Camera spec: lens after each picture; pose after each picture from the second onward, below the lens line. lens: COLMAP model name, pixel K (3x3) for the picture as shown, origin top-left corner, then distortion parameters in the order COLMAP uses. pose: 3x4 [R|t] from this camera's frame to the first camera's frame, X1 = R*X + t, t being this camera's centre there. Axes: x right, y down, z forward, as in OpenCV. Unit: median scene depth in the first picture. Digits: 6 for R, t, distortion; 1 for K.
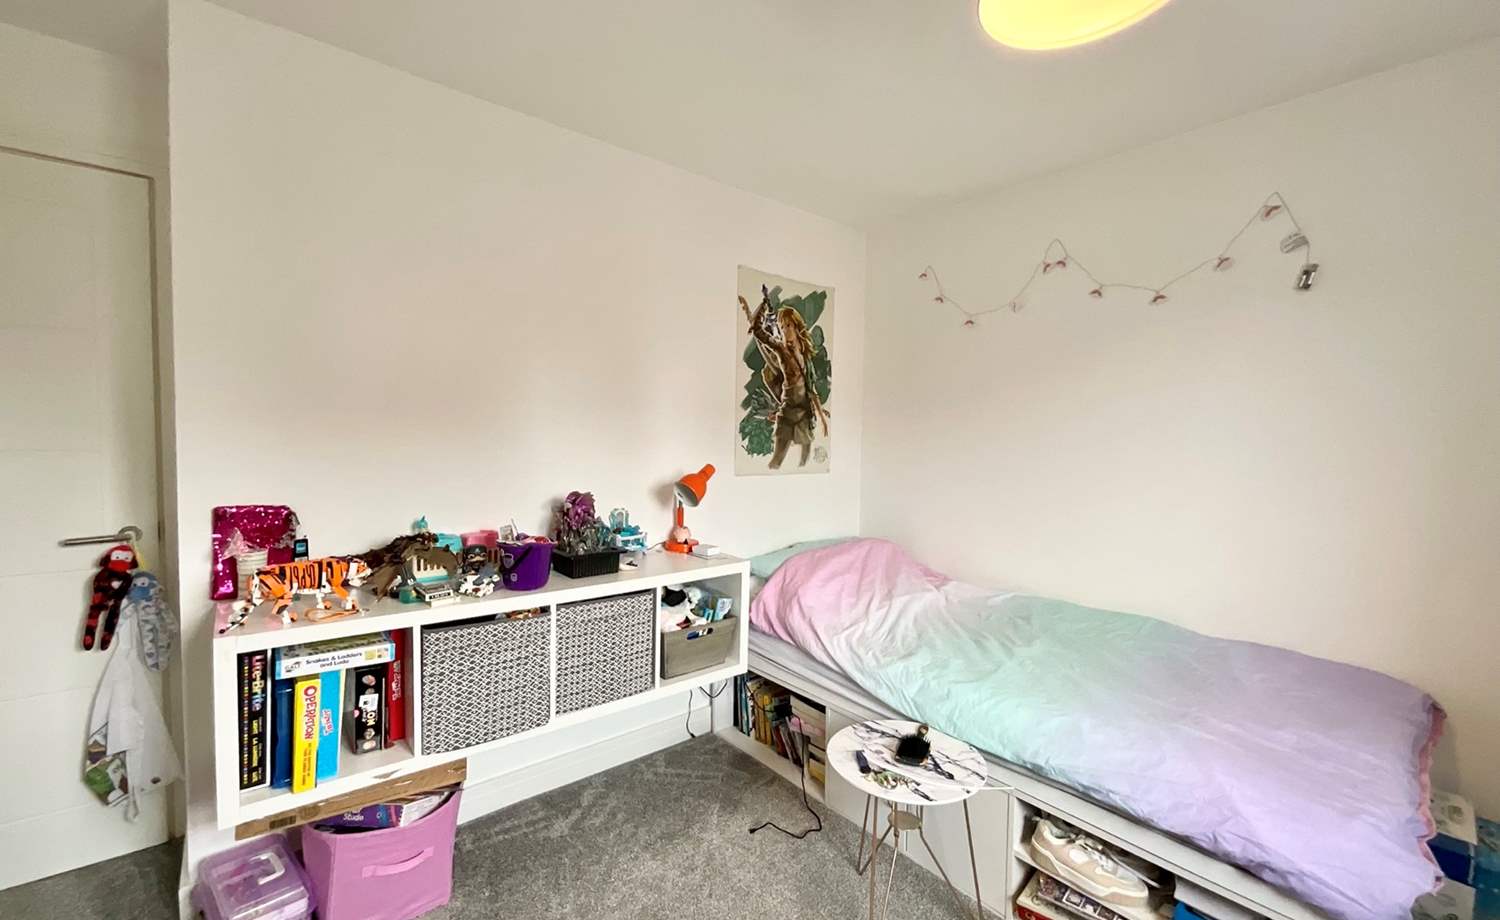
lens RADIAL K [[615.9, 0, 750.0], [0, 615.9, 460.0], [0, 0, 1]] dist [0.000409, 0.000092]
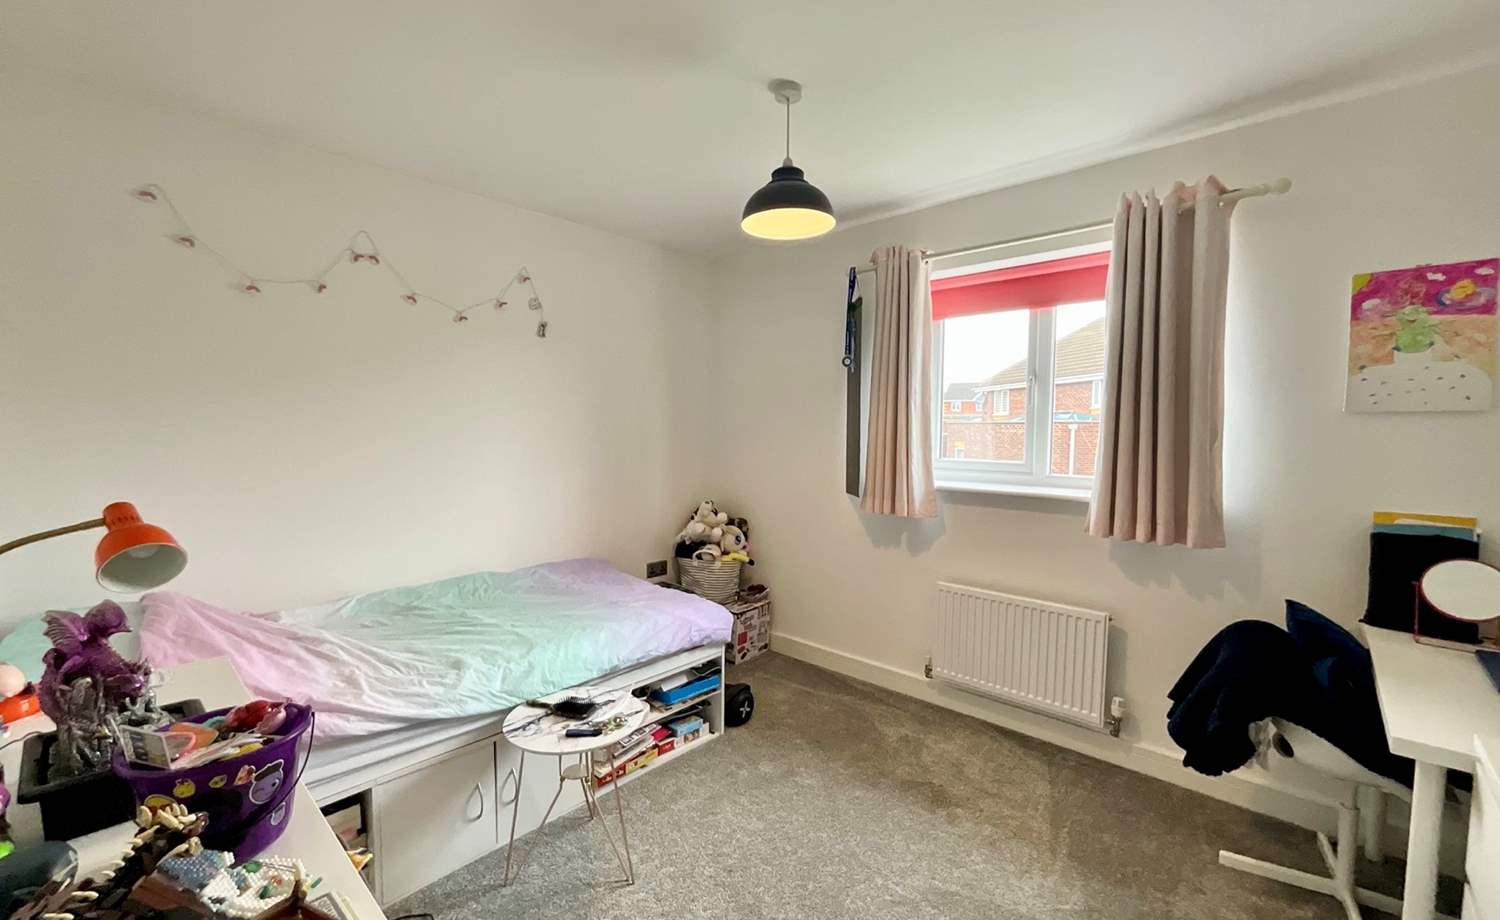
lens RADIAL K [[615.9, 0, 750.0], [0, 615.9, 460.0], [0, 0, 1]] dist [0.000409, 0.000092]
pose [[-0.131921, -0.066786, 0.989008, -0.752023], [0.033785, 0.996845, 0.071821, -0.054665], [-0.990684, 0.042888, -0.129248, 0.679552]]
